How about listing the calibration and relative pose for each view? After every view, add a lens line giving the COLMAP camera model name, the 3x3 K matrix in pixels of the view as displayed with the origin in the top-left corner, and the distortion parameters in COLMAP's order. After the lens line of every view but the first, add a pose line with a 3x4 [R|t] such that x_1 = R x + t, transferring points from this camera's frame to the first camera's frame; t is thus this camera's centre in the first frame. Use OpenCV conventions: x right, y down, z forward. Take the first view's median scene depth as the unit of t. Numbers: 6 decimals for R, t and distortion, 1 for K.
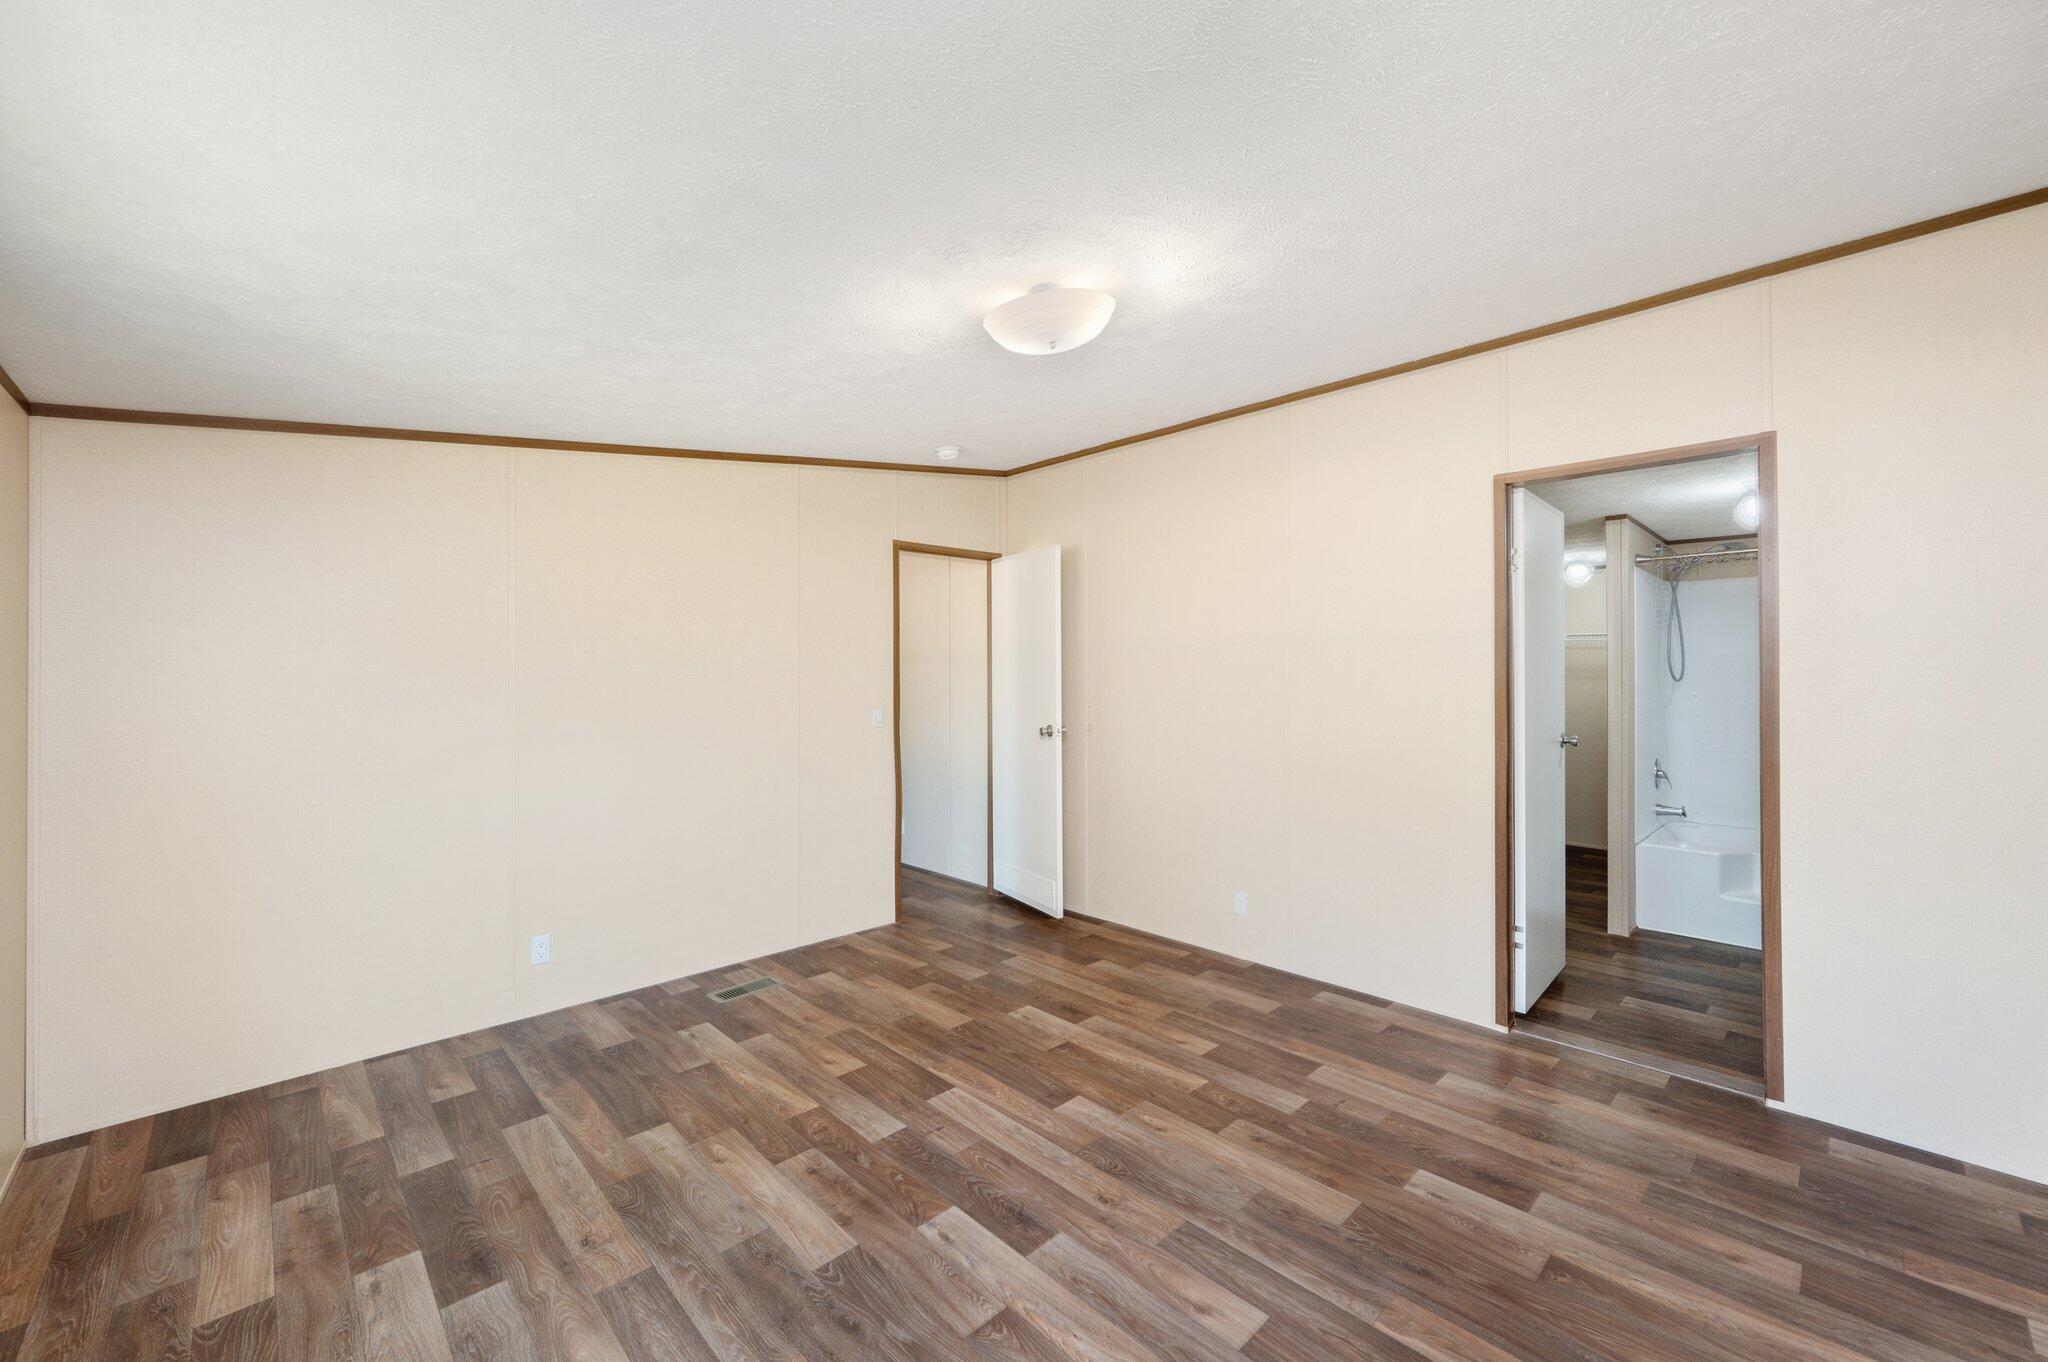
lens RADIAL K [[821.1, 0, 1017.6], [0, 821.1, 677.5], [0, 0, 1]] dist [-0.003401, 0.001705]
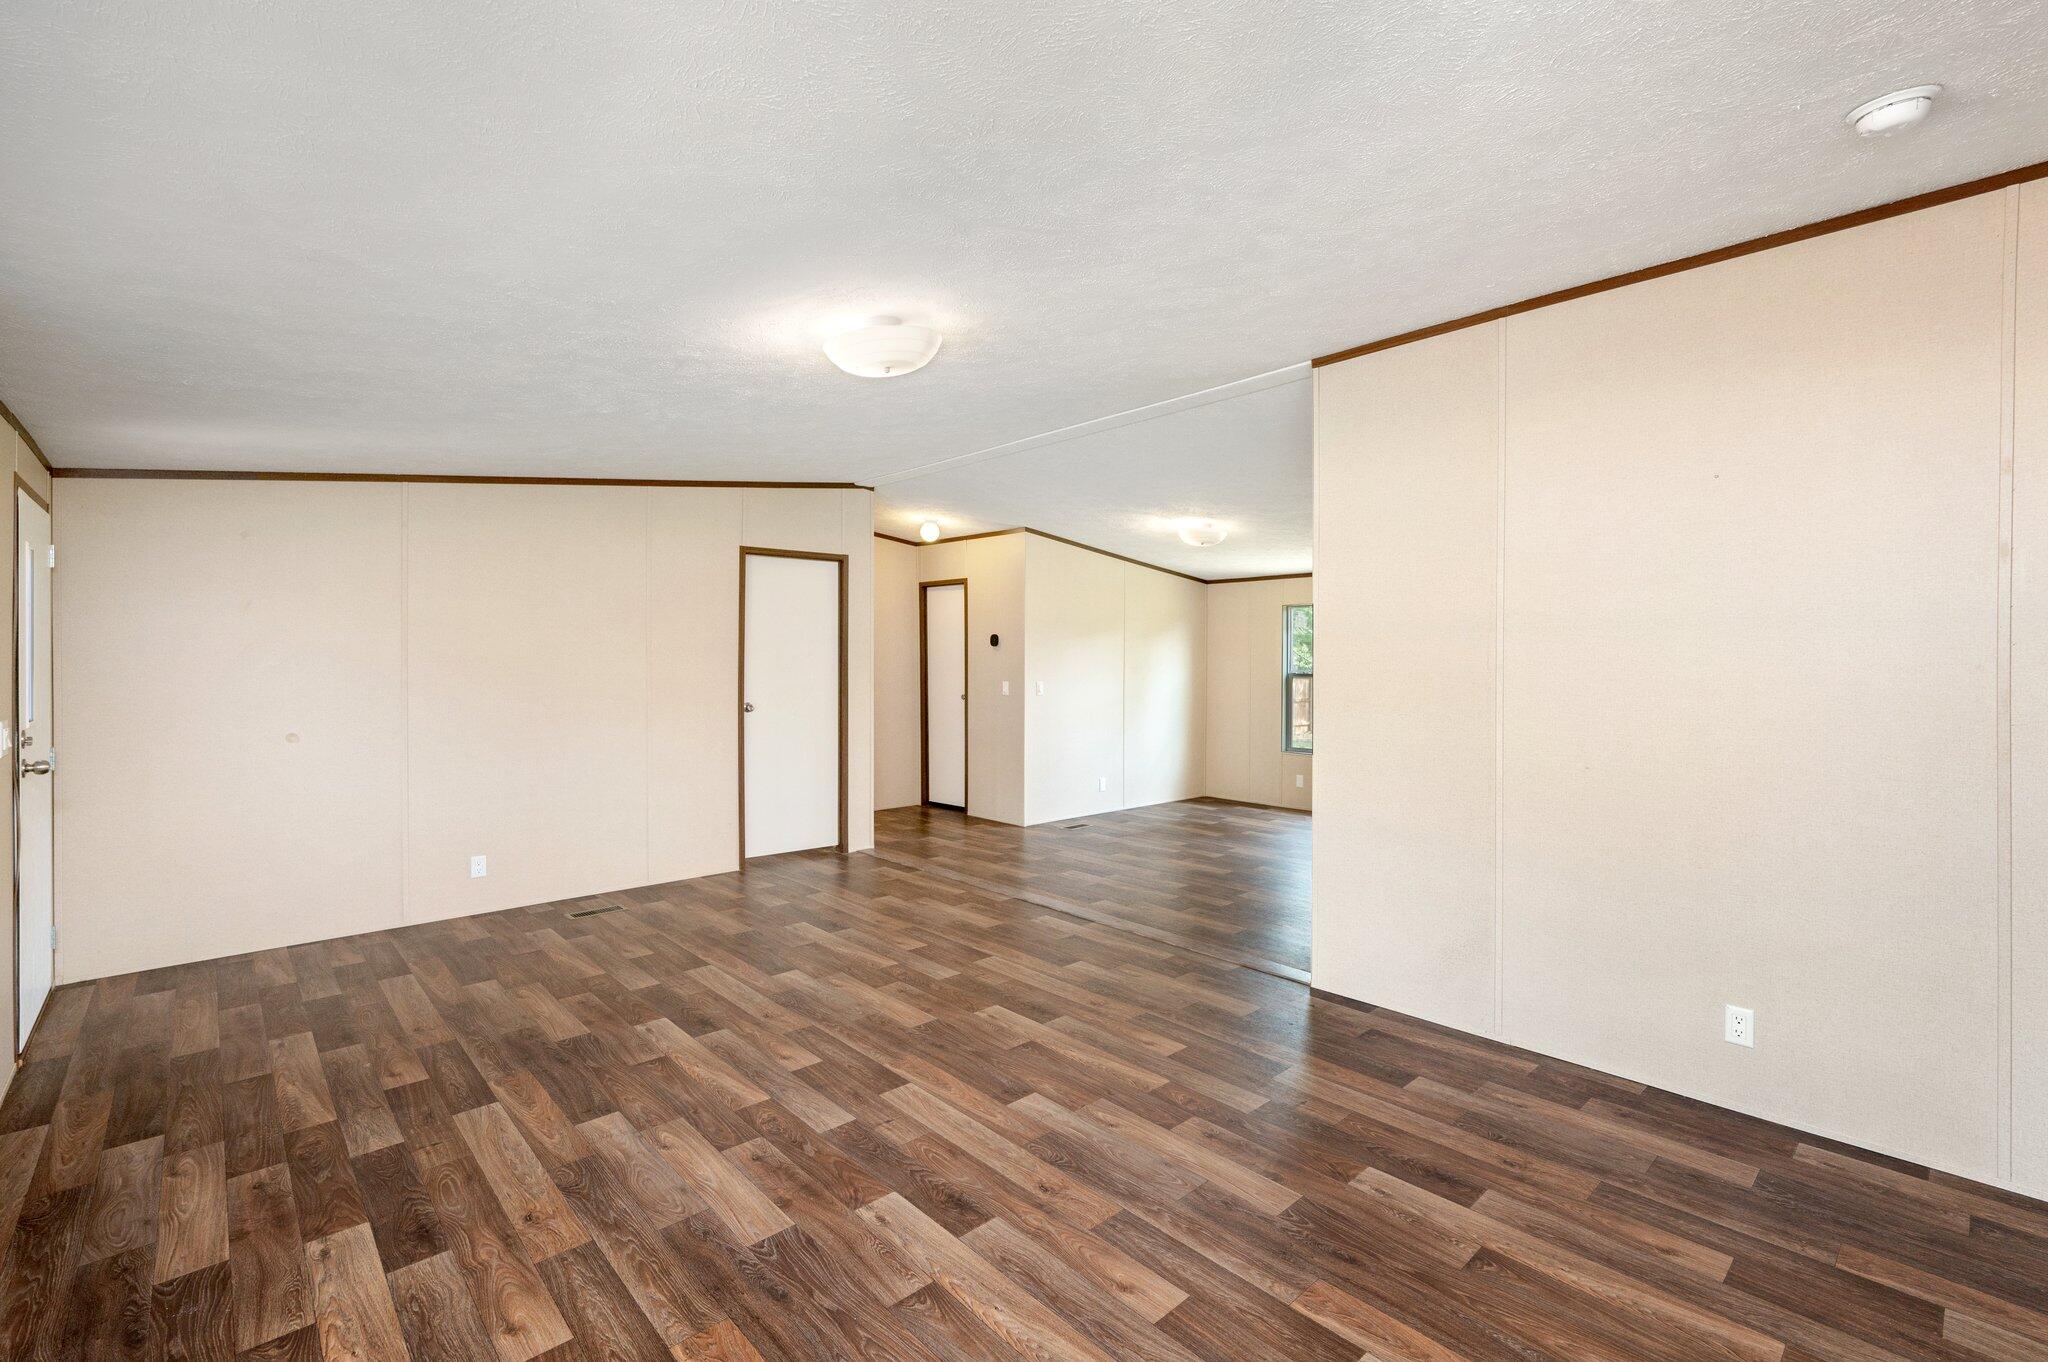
lens RADIAL K [[911.2, 0, 1020.0], [0, 911.2, 675.8], [0, 0, 1]] dist [-0.004800, 0.000740]
pose [[0.999793, 0.006712, -0.019205, 0.100706], [-0.006485, 0.999908, 0.011891, -0.000024], [0.019283, -0.011764, 0.999745, -0.107861]]
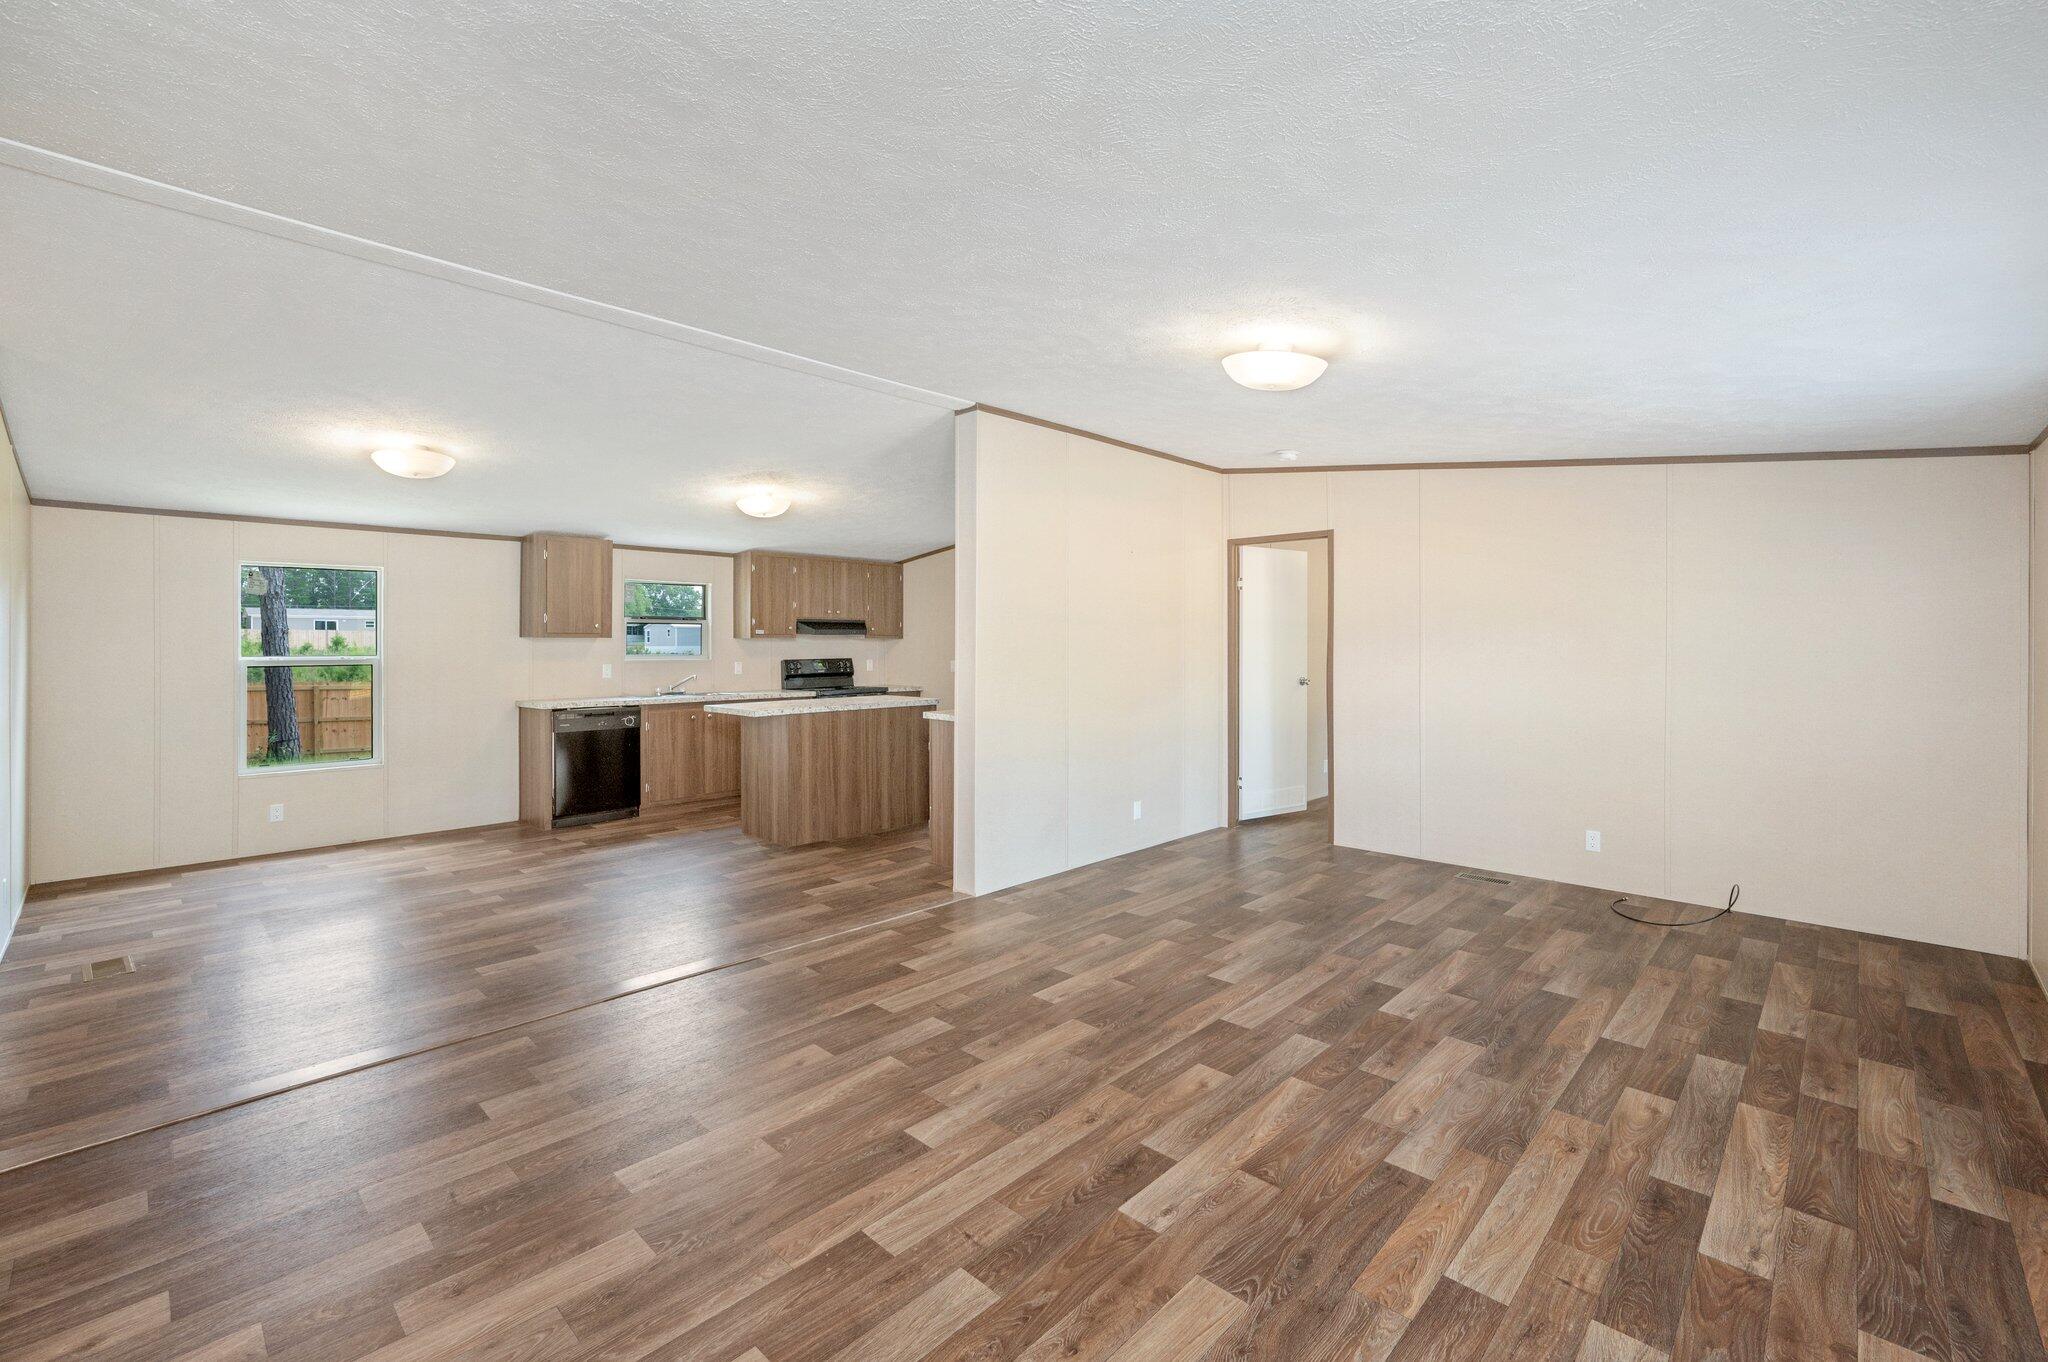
lens RADIAL K [[864.9, 0, 1025.3], [0, 864.9, 618.7], [0, 0, 1]] dist [-0.000694, 0.001983]
pose [[-0.051047, 0.033930, 0.998120, -1.166112], [0.003388, 0.999423, -0.033801, 0.002065], [-0.998691, 0.001657, -0.051132, 1.244376]]
